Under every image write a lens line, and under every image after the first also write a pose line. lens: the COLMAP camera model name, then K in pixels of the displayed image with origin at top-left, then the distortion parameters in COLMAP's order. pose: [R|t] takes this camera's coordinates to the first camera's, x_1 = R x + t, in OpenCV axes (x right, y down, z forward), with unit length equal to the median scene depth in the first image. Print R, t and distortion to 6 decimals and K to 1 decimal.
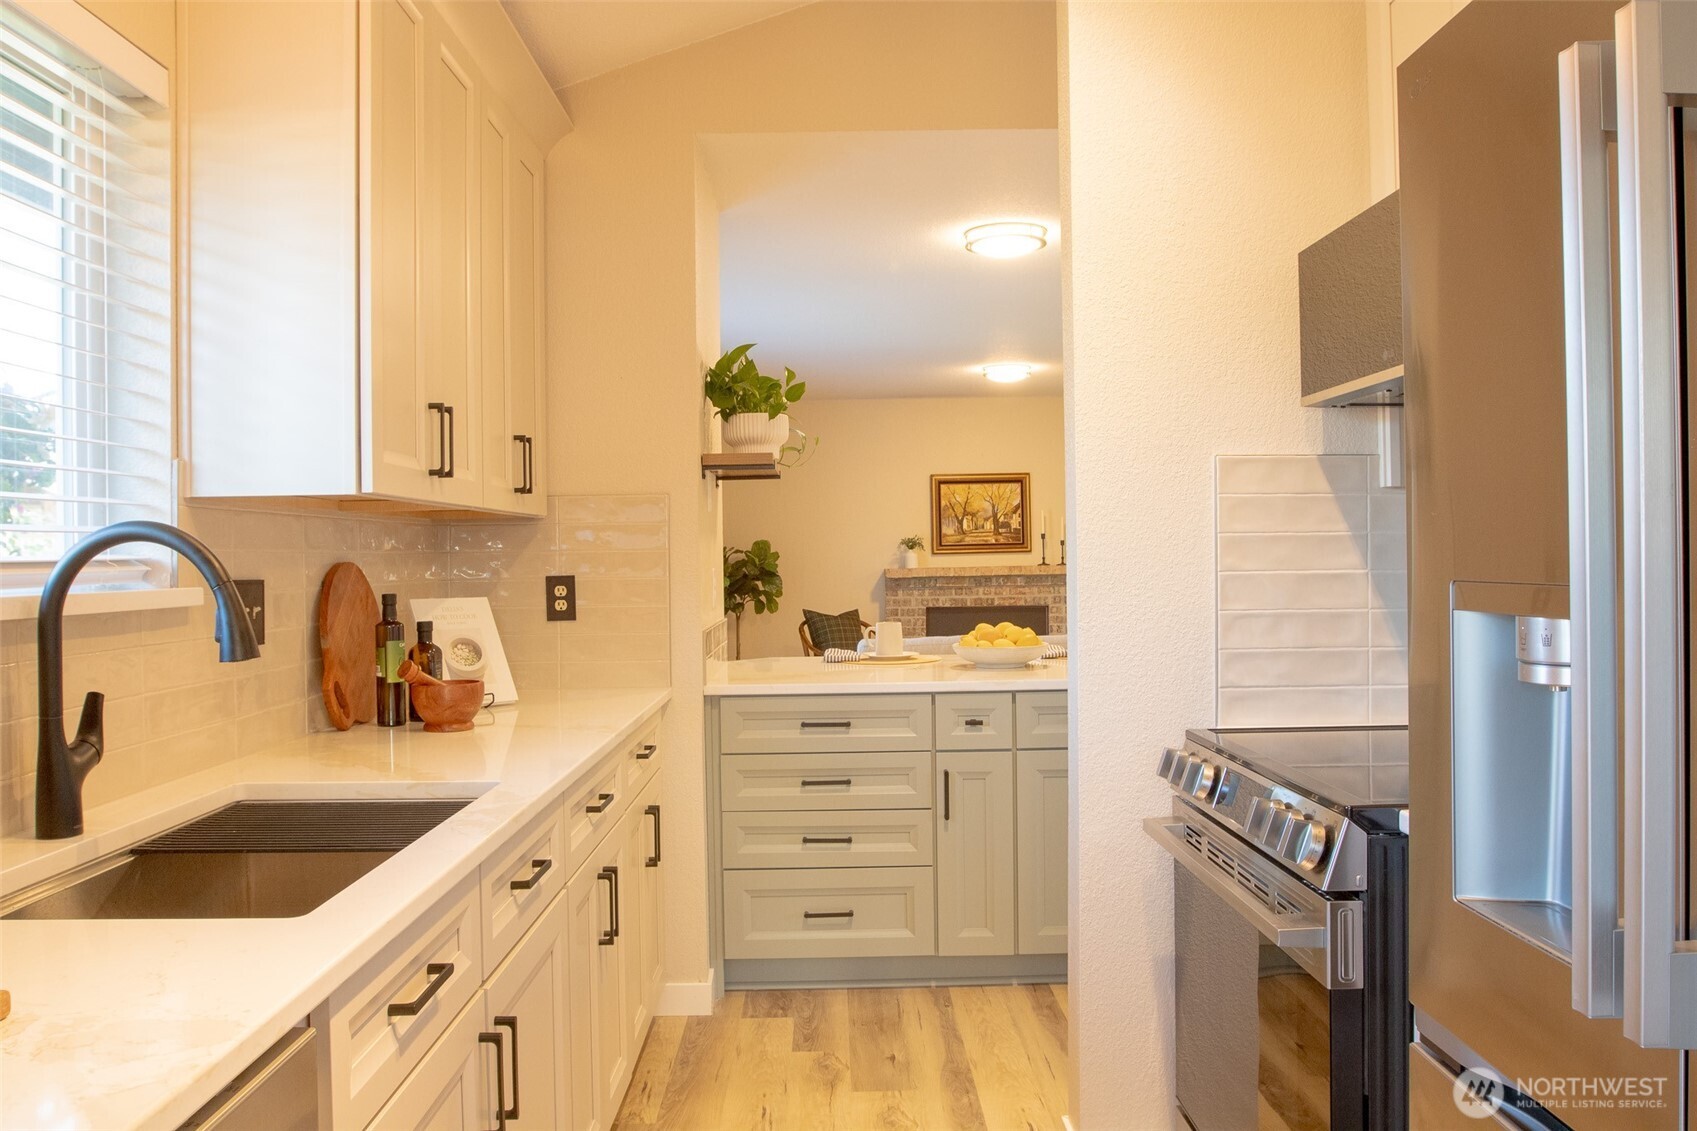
lens RADIAL K [[1244.3, 0, 843.2], [0, 1244.3, 556.4], [0, 0, 1]] dist [-0.083307, 0.065201]
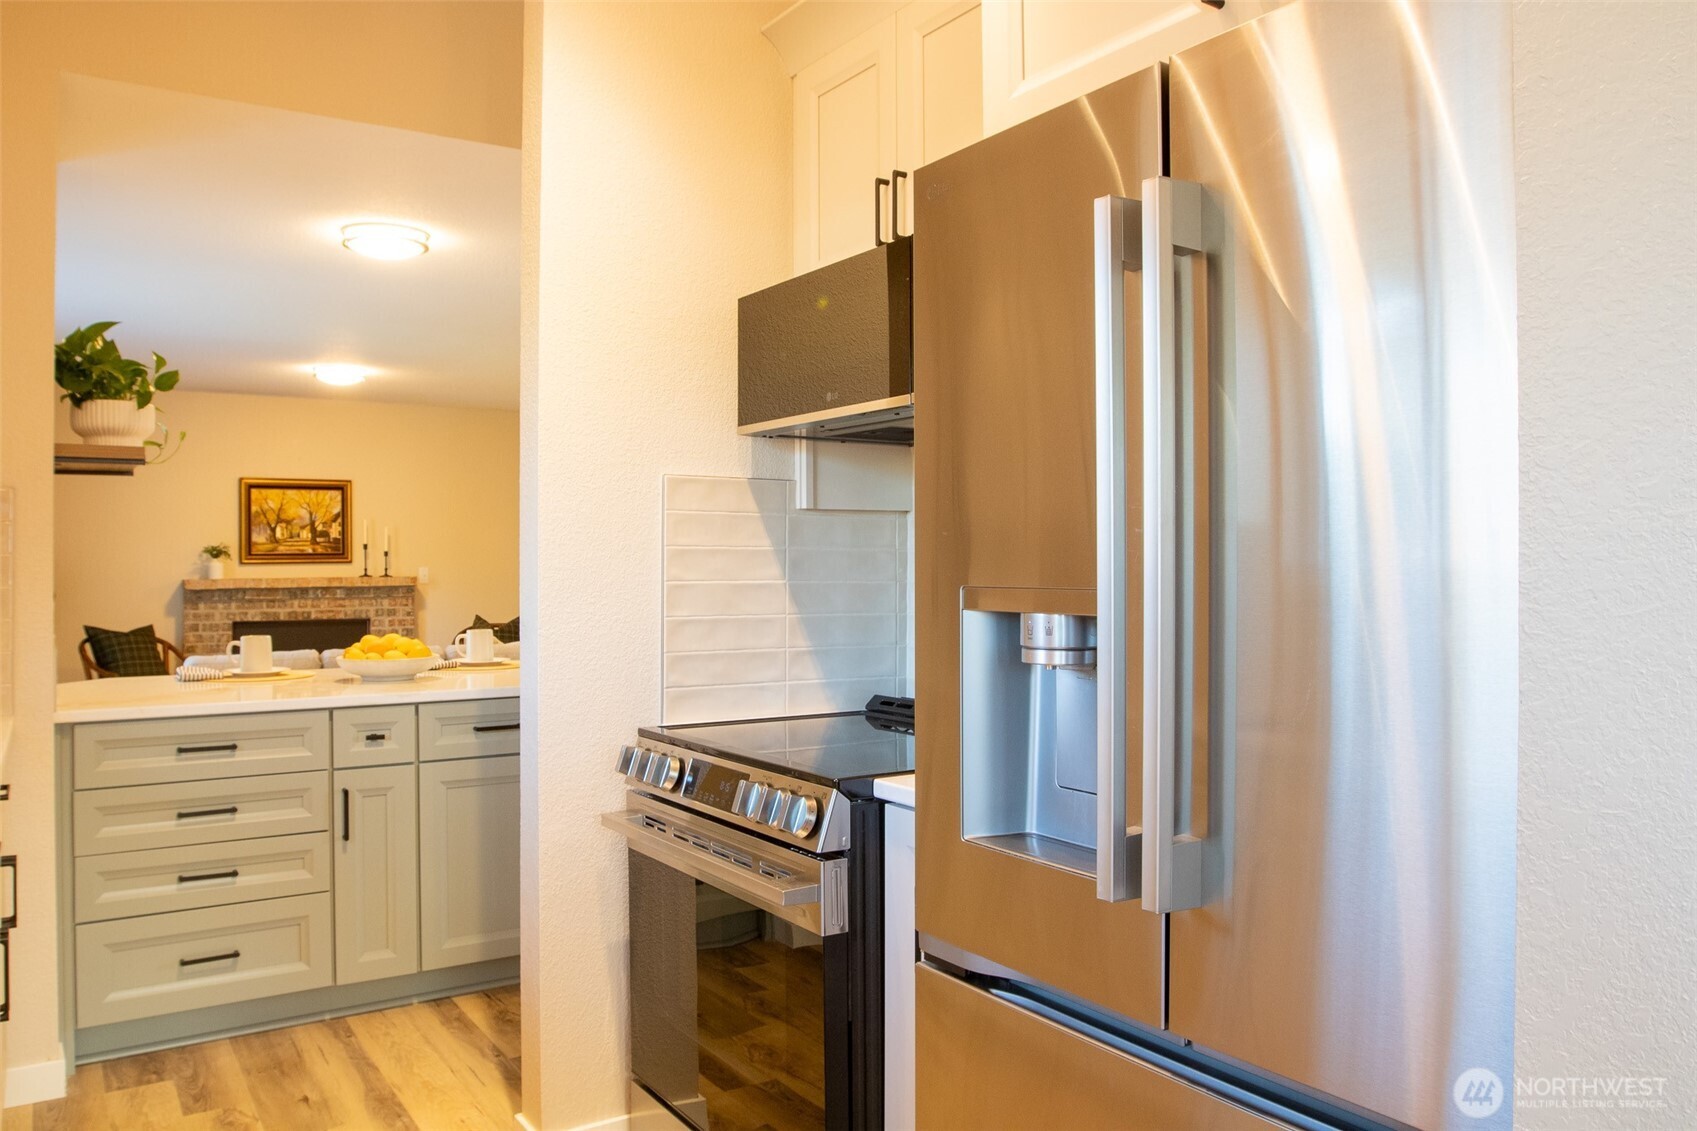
lens RADIAL K [[1244.3, 0, 843.2], [0, 1244.3, 556.4], [0, 0, 1]] dist [-0.083307, 0.065201]
pose [[0.842882, 0.015185, 0.537884, -0.098193], [-0.009233, 0.999863, -0.013758, 0.002513], [-0.538019, 0.006630, 0.842907, -0.004543]]
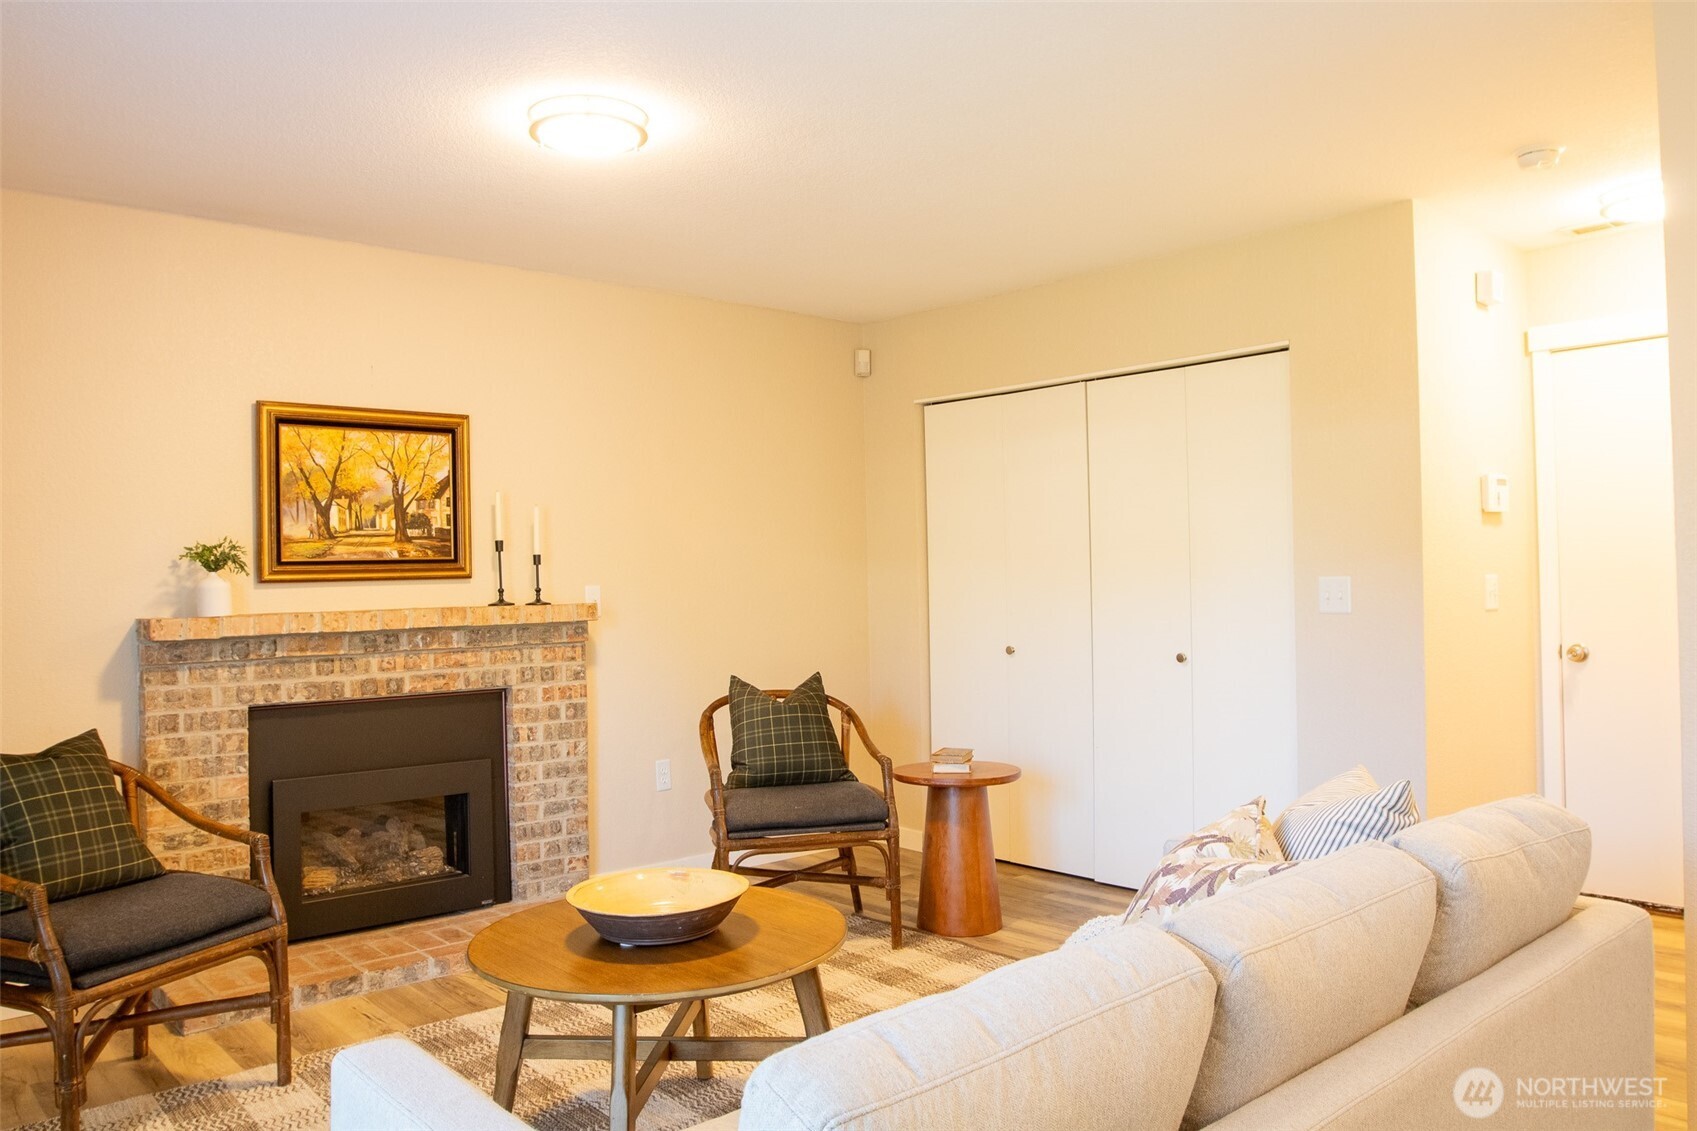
lens RADIAL K [[1244.3, 0, 843.2], [0, 1244.3, 556.4], [0, 0, 1]] dist [-0.083307, 0.065201]
pose [[0.755183, 0.012871, 0.655387, -0.137808], [0.006386, 0.999615, -0.026990, 0.004565], [-0.655483, 0.024568, 0.754810, 1.355571]]
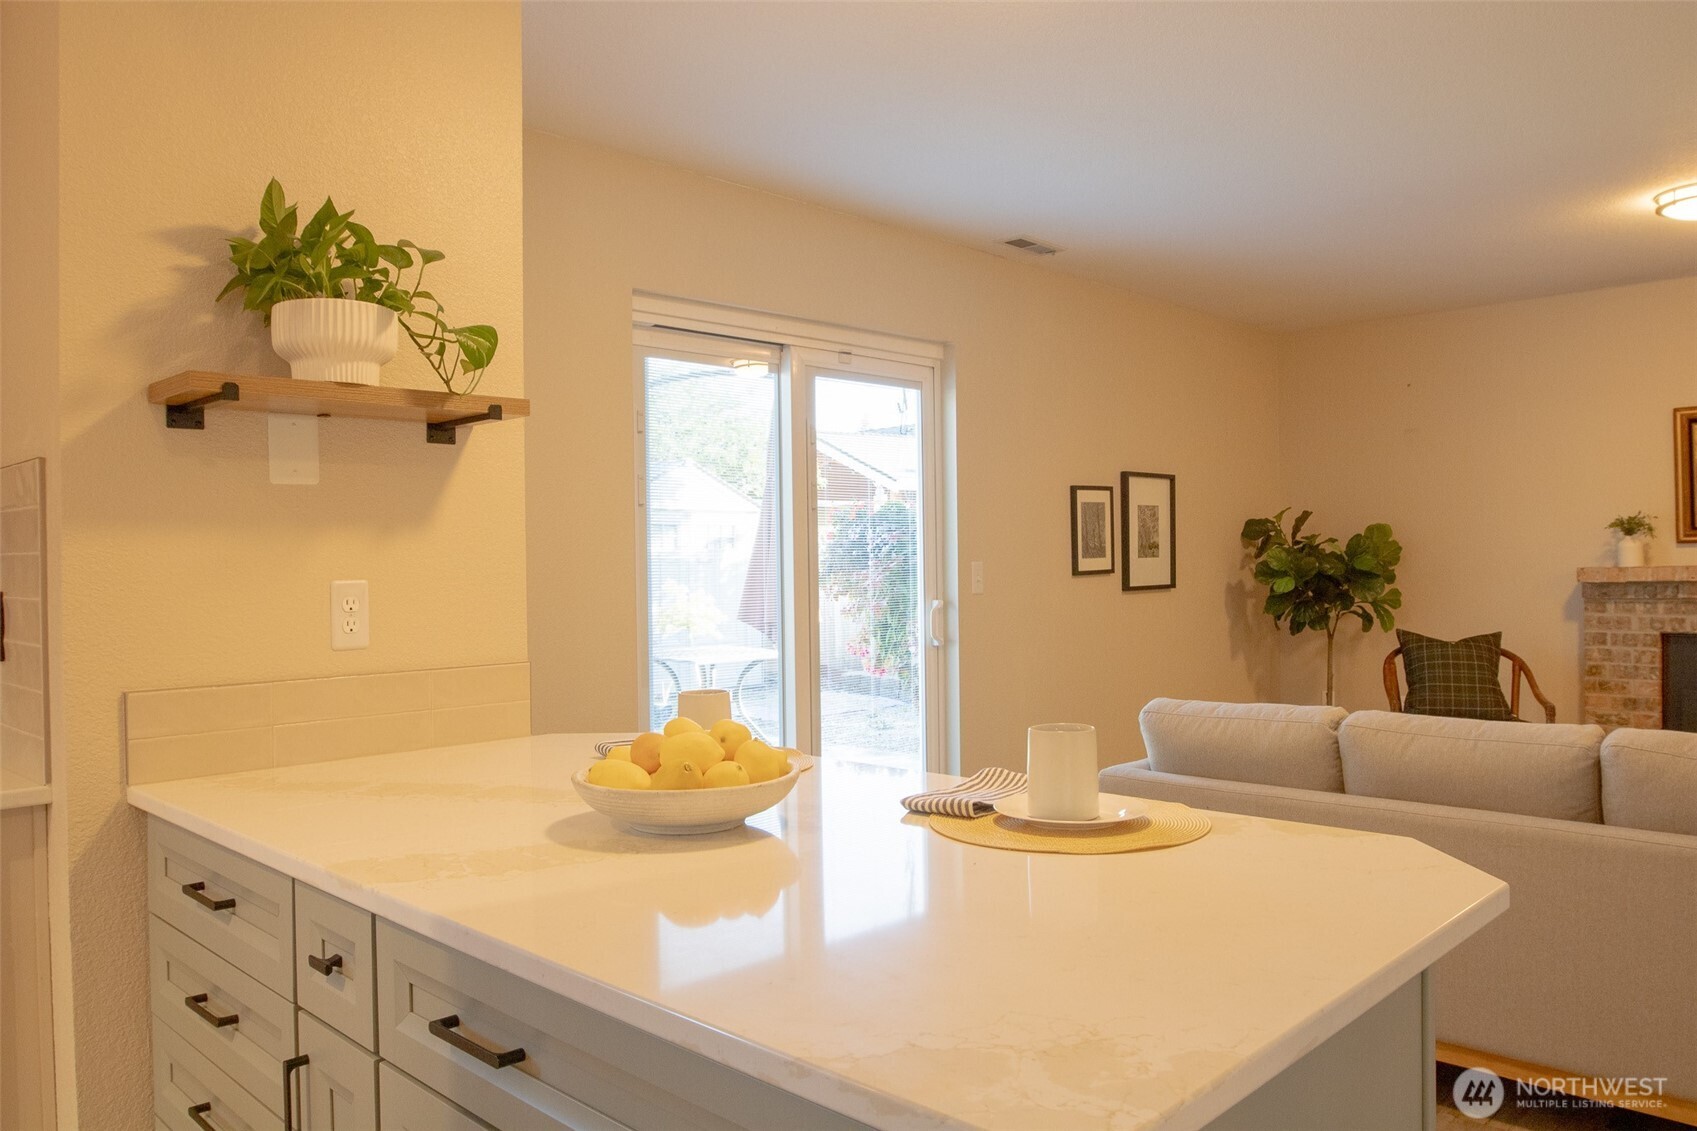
lens RADIAL K [[1201.7, 0, 828.7], [0, 1201.7, 555.1], [0, 0, 1]] dist [-0.102319, 0.053577]
pose [[0.690988, 0.000958, -0.722865, 0.473419], [0.003661, 0.999982, 0.004824, -0.000398], [0.722857, -0.005980, 0.690972, 0.827816]]
